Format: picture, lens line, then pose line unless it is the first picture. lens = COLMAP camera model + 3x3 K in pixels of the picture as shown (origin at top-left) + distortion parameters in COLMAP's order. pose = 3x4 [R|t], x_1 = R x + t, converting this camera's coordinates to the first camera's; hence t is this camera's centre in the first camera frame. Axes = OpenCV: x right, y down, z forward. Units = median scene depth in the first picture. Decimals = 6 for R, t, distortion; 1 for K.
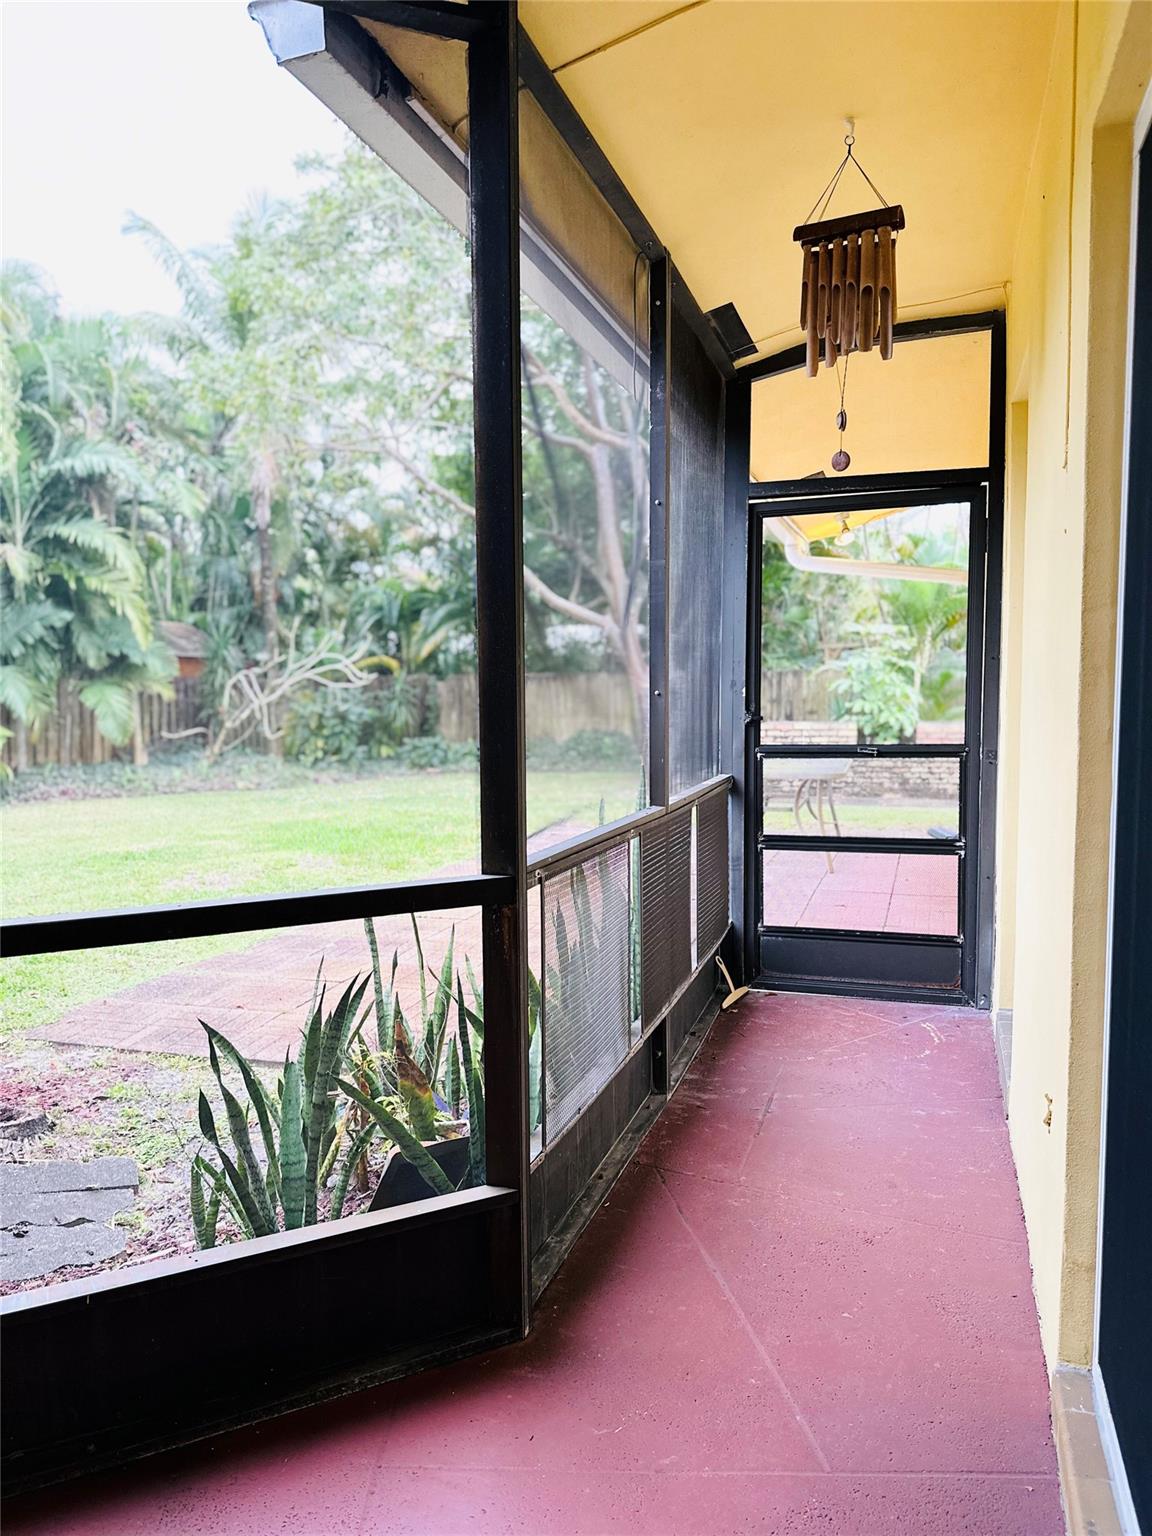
lens RADIAL K [[1083.0, 0, 577.6], [0, 1083.0, 781.4], [0, 0, 1]] dist [0.156034, -0.278014]
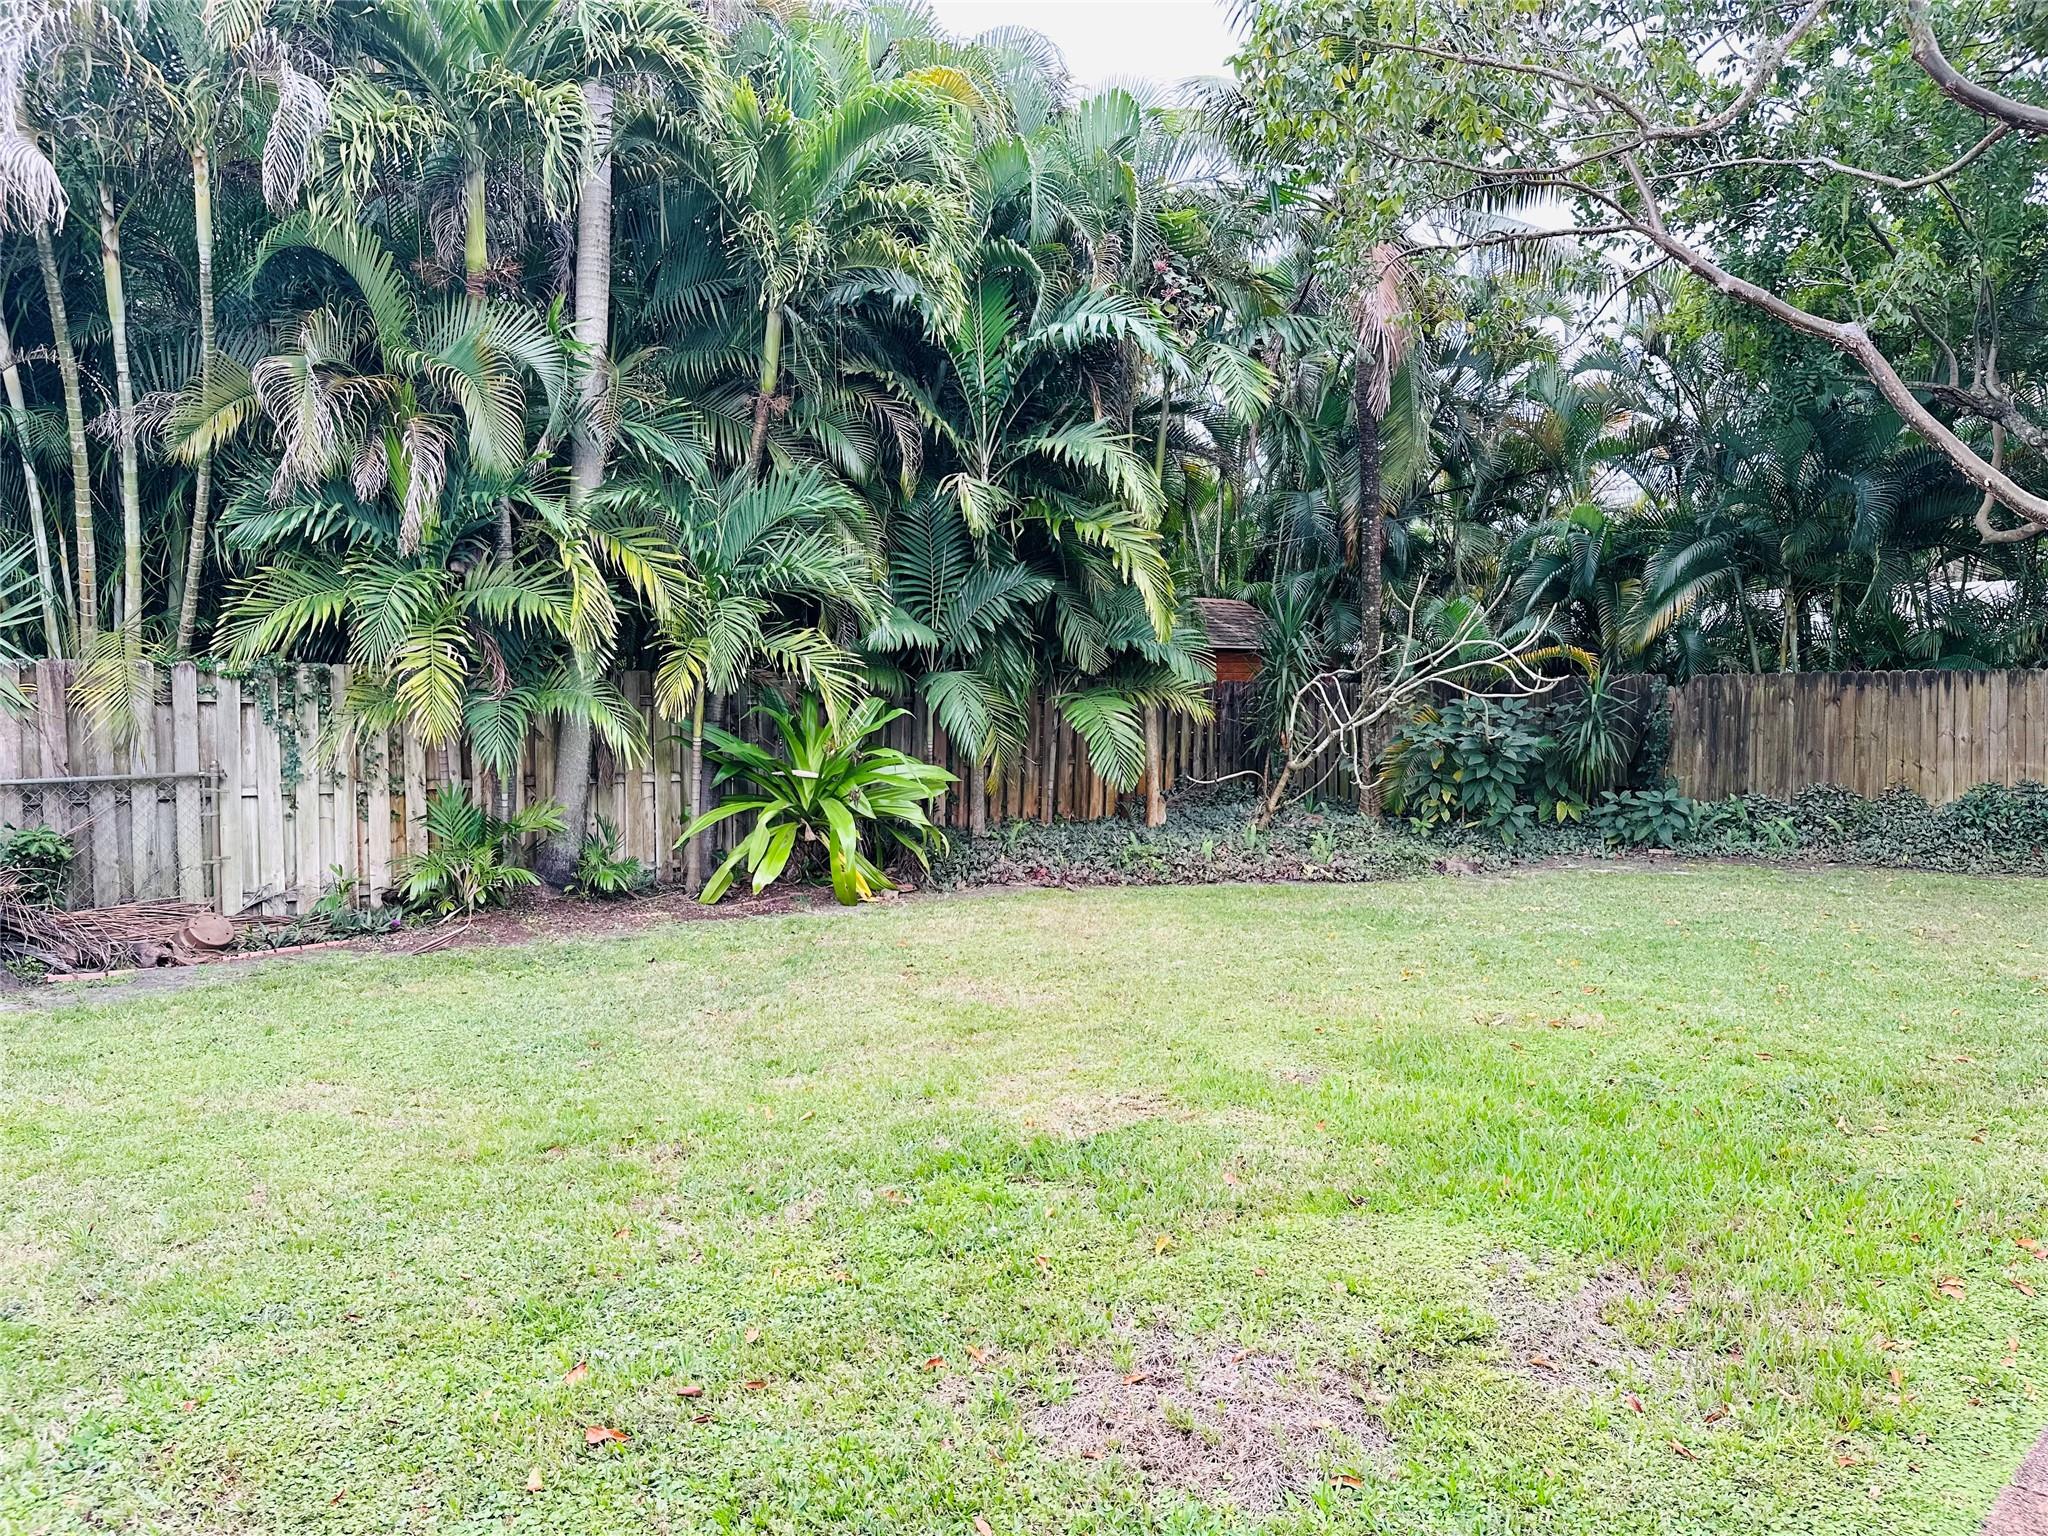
lens RADIAL K [[1444.0, 0, 1024.0], [0, 1444.0, 768.0], [0, 0, 1]] dist [0.156034, -0.278014]
pose [[0.880036, 0.025330, -0.474231, -0.073556], [-0.040875, 0.998911, -0.022498, -0.025039], [0.473145, 0.039183, 0.880113, 0.237822]]
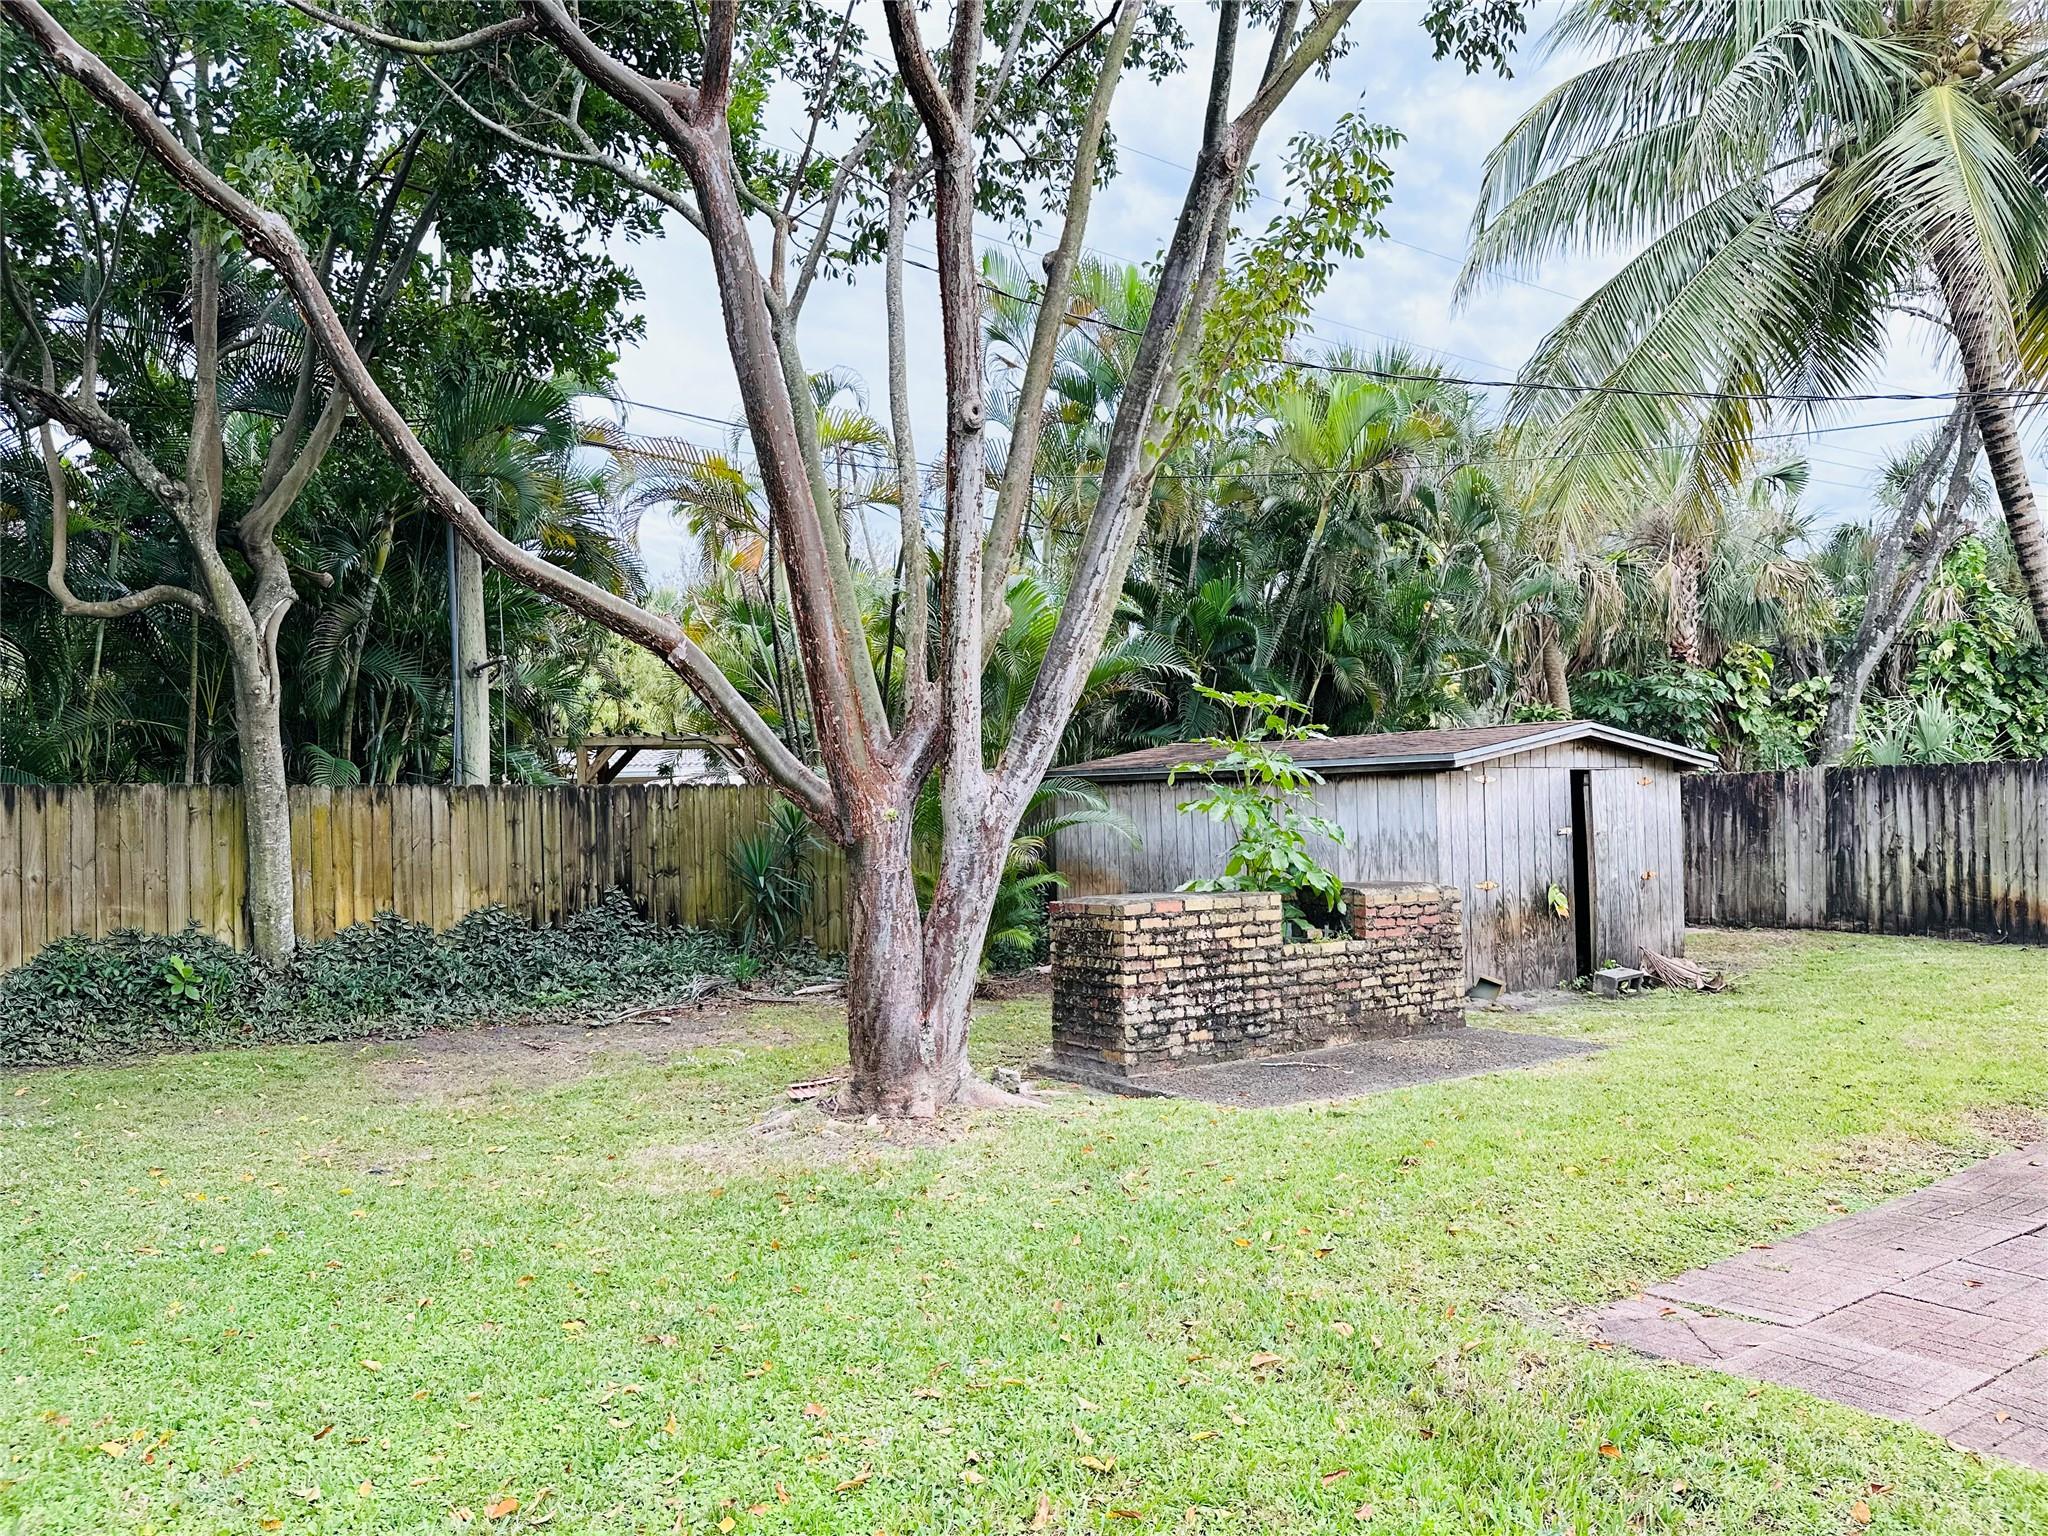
lens RADIAL K [[1444.0, 0, 1024.0], [0, 1444.0, 768.0], [0, 0, 1]] dist [0.156034, -0.278014]
pose [[0.597989, 0.025763, 0.801090, -0.223011], [0.073498, 0.993510, -0.086815, -0.042579], [-0.798127, 0.110793, 0.592214, 0.497565]]
